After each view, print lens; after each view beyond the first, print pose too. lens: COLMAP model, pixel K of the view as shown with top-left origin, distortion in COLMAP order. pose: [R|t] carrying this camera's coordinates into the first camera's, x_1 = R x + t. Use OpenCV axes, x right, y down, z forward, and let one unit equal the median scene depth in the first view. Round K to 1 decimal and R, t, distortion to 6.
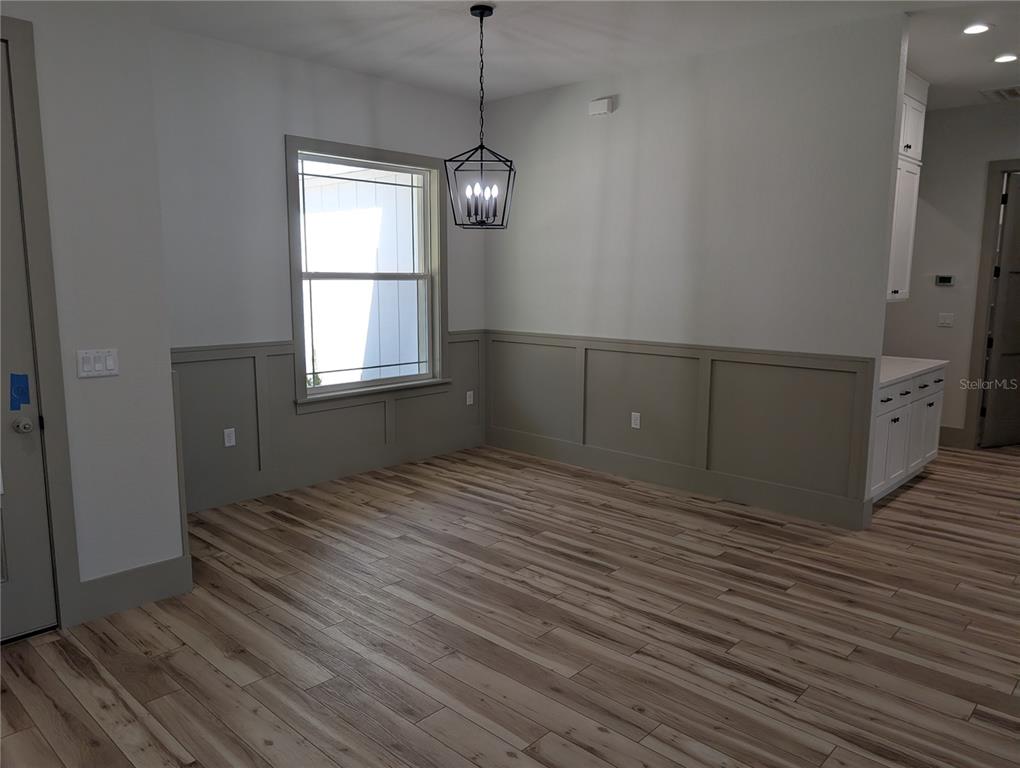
lens RADIAL K [[727.0, 0, 510.0], [0, 727.0, 384.0], [0, 0, 1]] dist [0.002126, -0.002422]
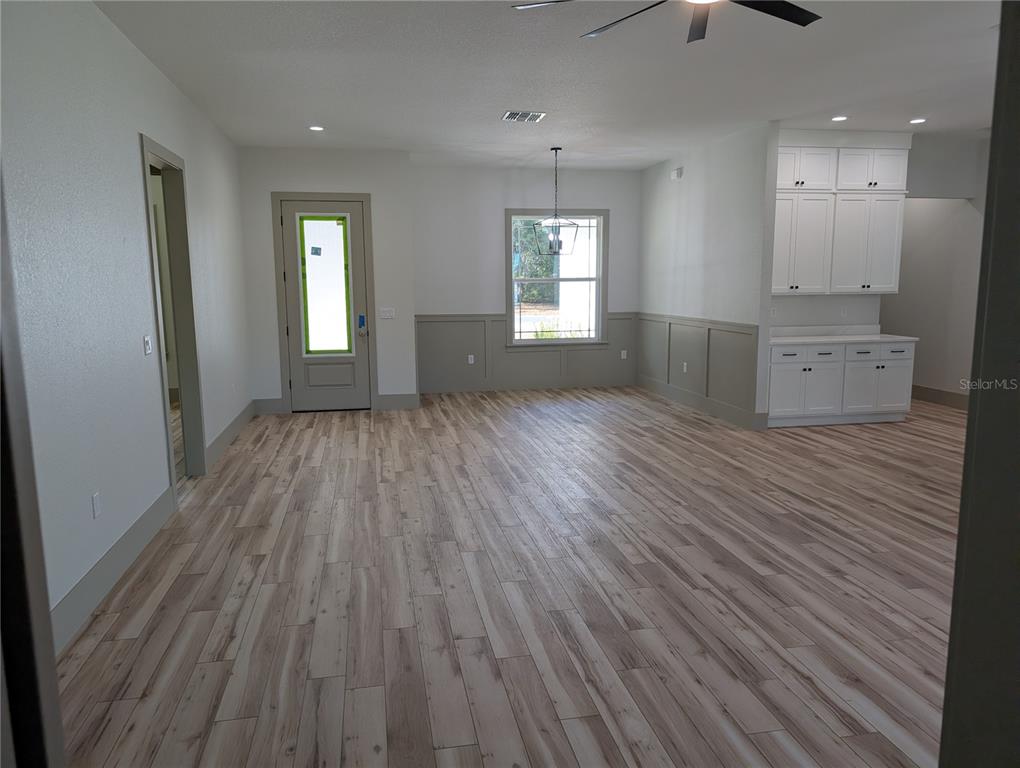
lens RADIAL K [[727.0, 0, 510.0], [0, 727.0, 384.0], [0, 0, 1]] dist [0.002126, -0.002422]
pose [[0.808831, 0.071193, -0.583716, 0.822072], [-0.074967, 0.997028, 0.017725, 0.089216], [0.583243, 0.029423, 0.811765, -0.539870]]
